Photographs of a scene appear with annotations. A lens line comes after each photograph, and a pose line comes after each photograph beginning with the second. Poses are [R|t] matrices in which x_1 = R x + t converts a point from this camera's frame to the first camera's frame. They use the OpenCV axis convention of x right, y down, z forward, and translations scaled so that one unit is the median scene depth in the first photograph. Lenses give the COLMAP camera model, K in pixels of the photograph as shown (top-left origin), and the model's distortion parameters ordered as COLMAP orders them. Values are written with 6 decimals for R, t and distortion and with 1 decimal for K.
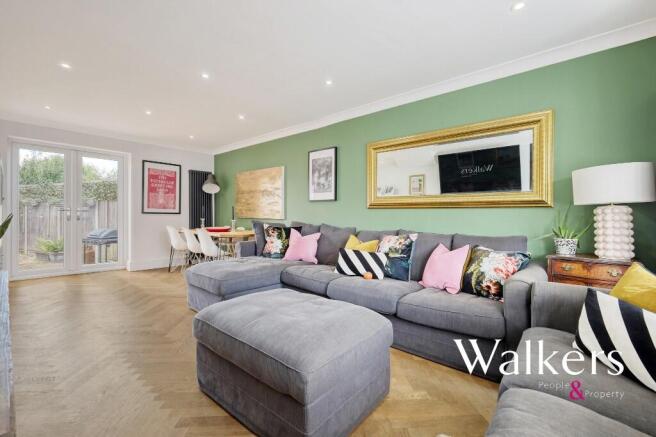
lens RADIAL K [[285.7, 0, 330.7], [0, 285.7, 216.6], [0, 0, 1]] dist [0.000344, -0.000243]
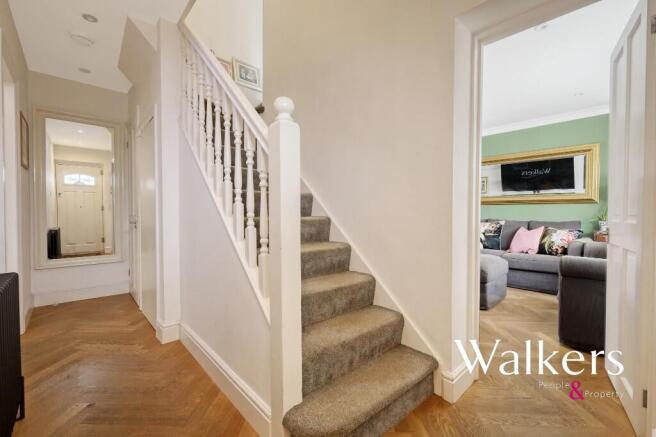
lens RADIAL K [[285.7, 0, 325.6], [0, 285.7, 219.0], [0, 0, 1]] dist [0.000344, -0.000243]
pose [[0.992693, -0.005673, -0.120530, -0.567555], [0.008196, 0.999757, 0.020446, 0.011245], [0.120385, -0.021284, 0.992499, -0.799690]]
